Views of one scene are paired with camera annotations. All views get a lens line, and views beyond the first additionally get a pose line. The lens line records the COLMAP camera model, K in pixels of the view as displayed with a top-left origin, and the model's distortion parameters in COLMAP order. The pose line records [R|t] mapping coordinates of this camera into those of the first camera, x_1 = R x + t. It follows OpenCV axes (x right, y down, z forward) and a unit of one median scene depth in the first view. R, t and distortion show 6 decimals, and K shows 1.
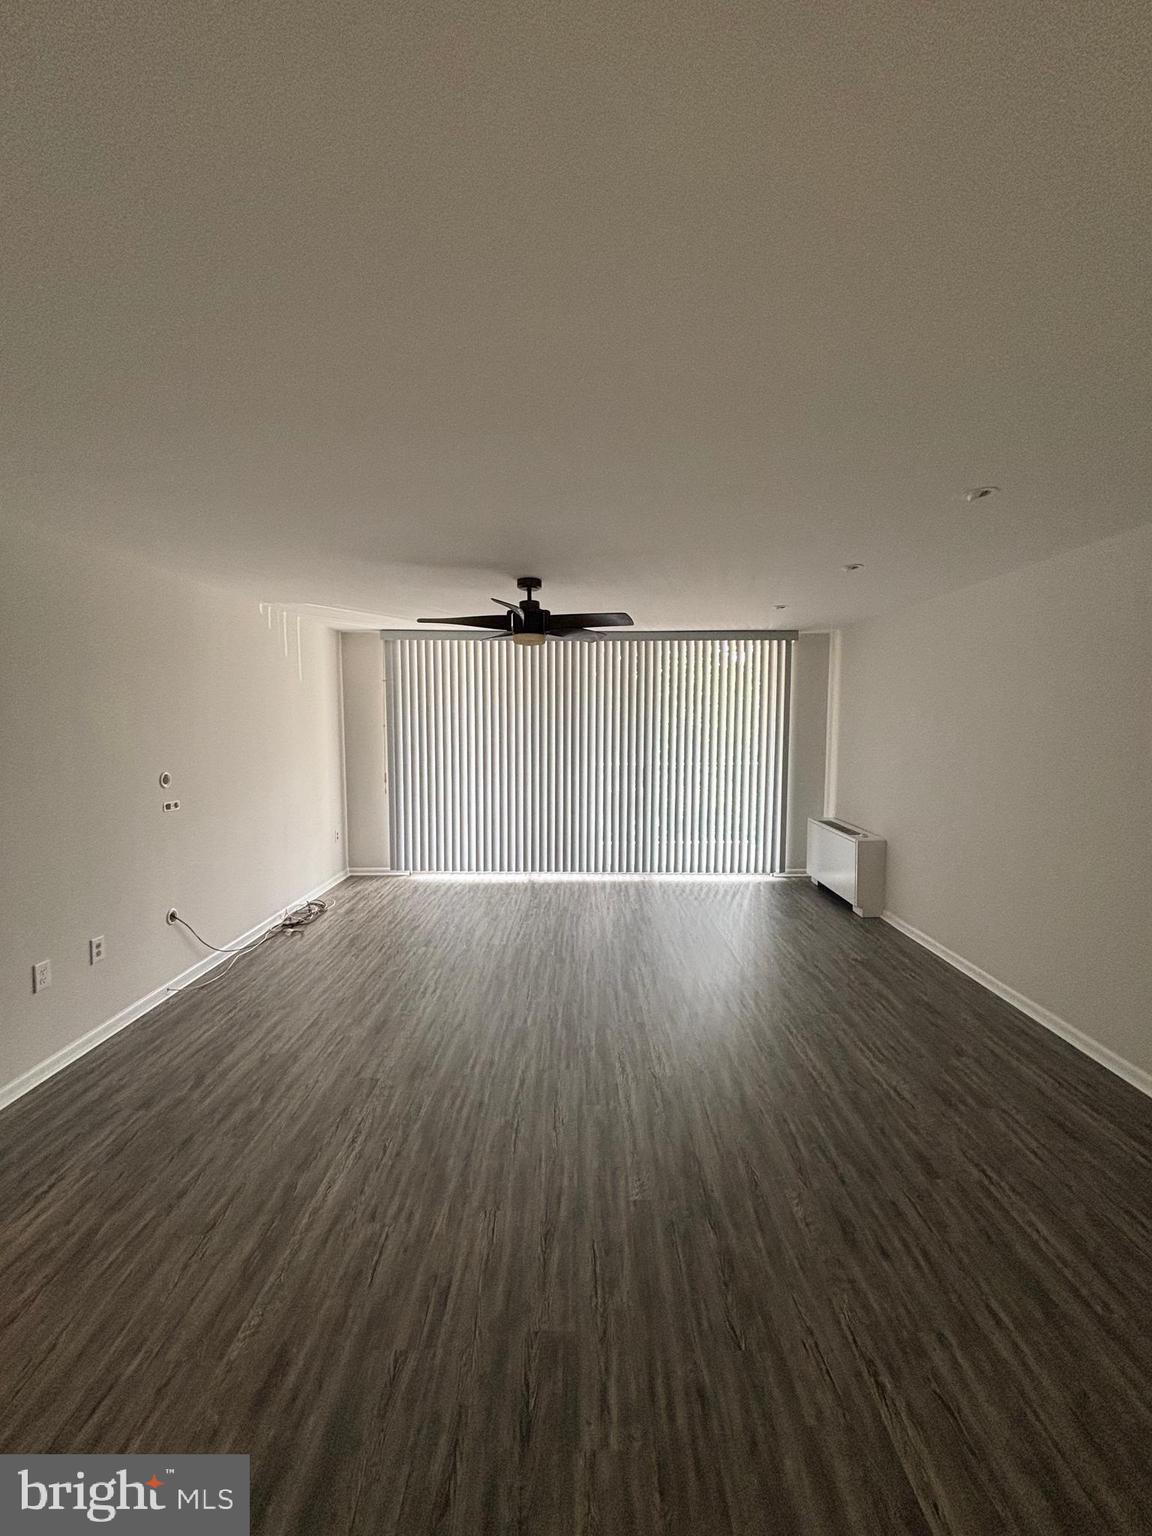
lens RADIAL K [[616.7, 0, 575.8], [0, 616.7, 768.5], [0, 0, 1]] dist [0.001580, -0.000524]
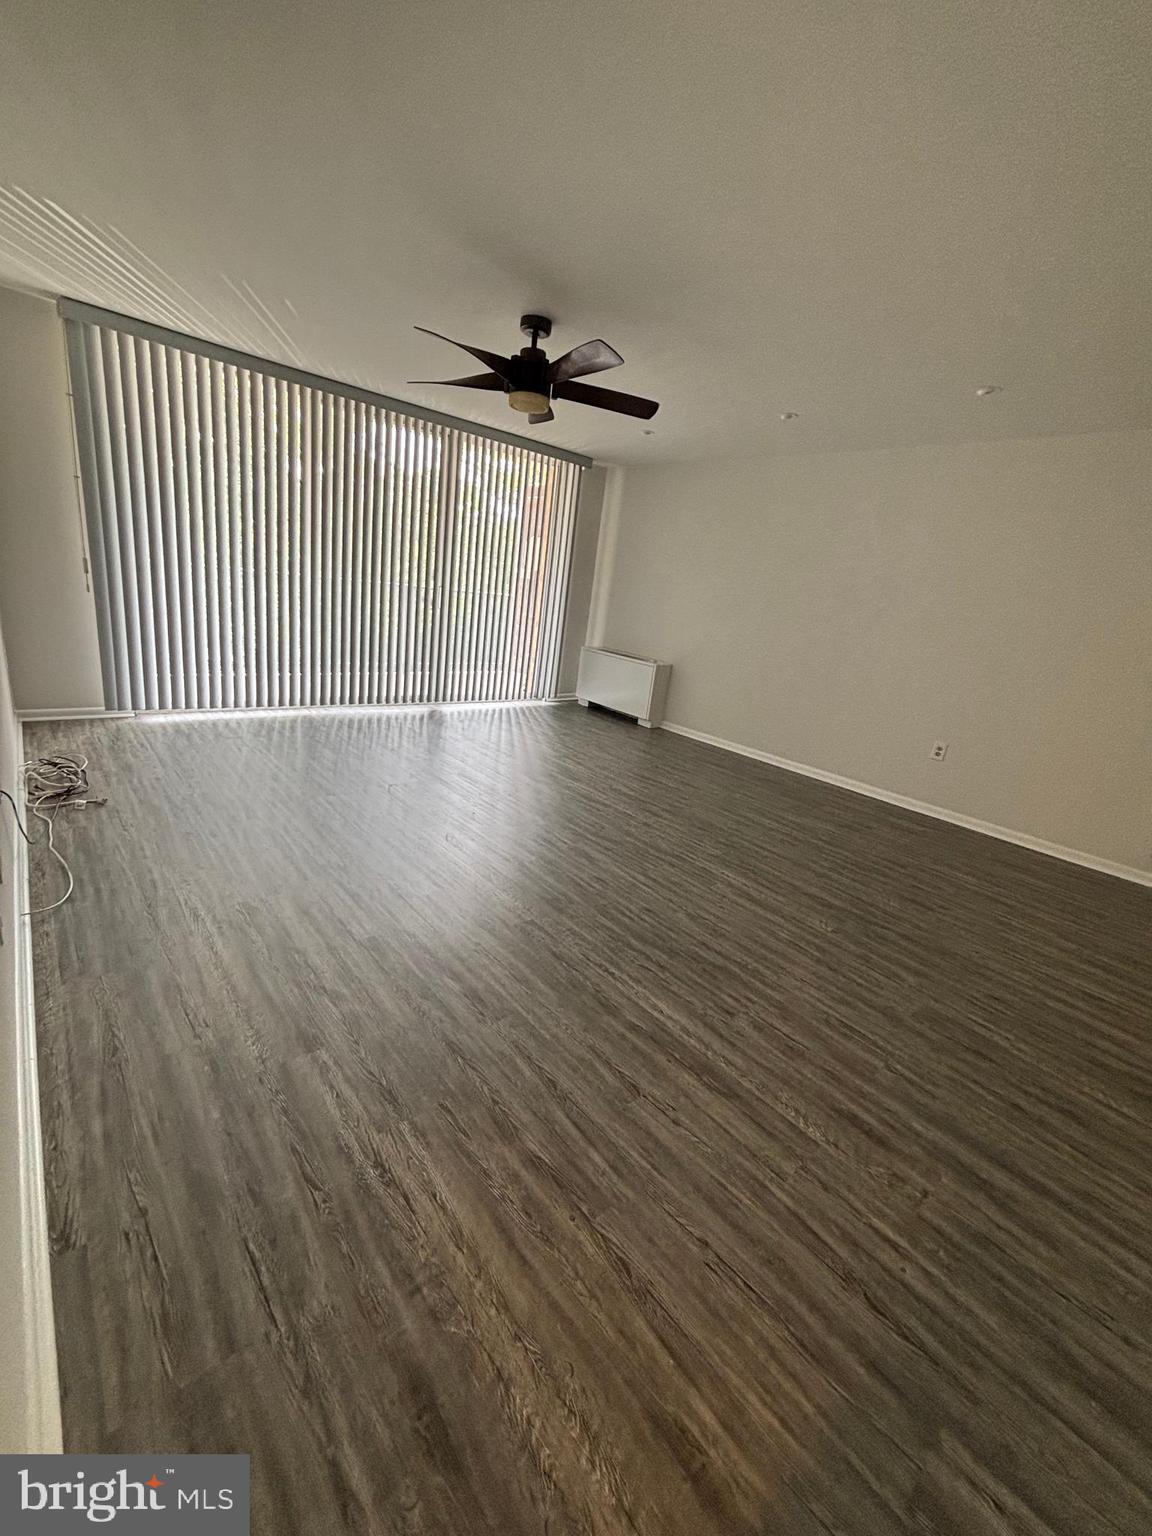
lens RADIAL K [[616.7, 0, 577.2], [0, 616.7, 768.8], [0, 0, 1]] dist [0.001580, -0.000524]
pose [[0.748570, -0.106828, 0.654394, -0.650814], [-0.064006, 0.970684, 0.231679, 0.068045], [-0.659960, -0.215313, 0.719787, 0.296853]]
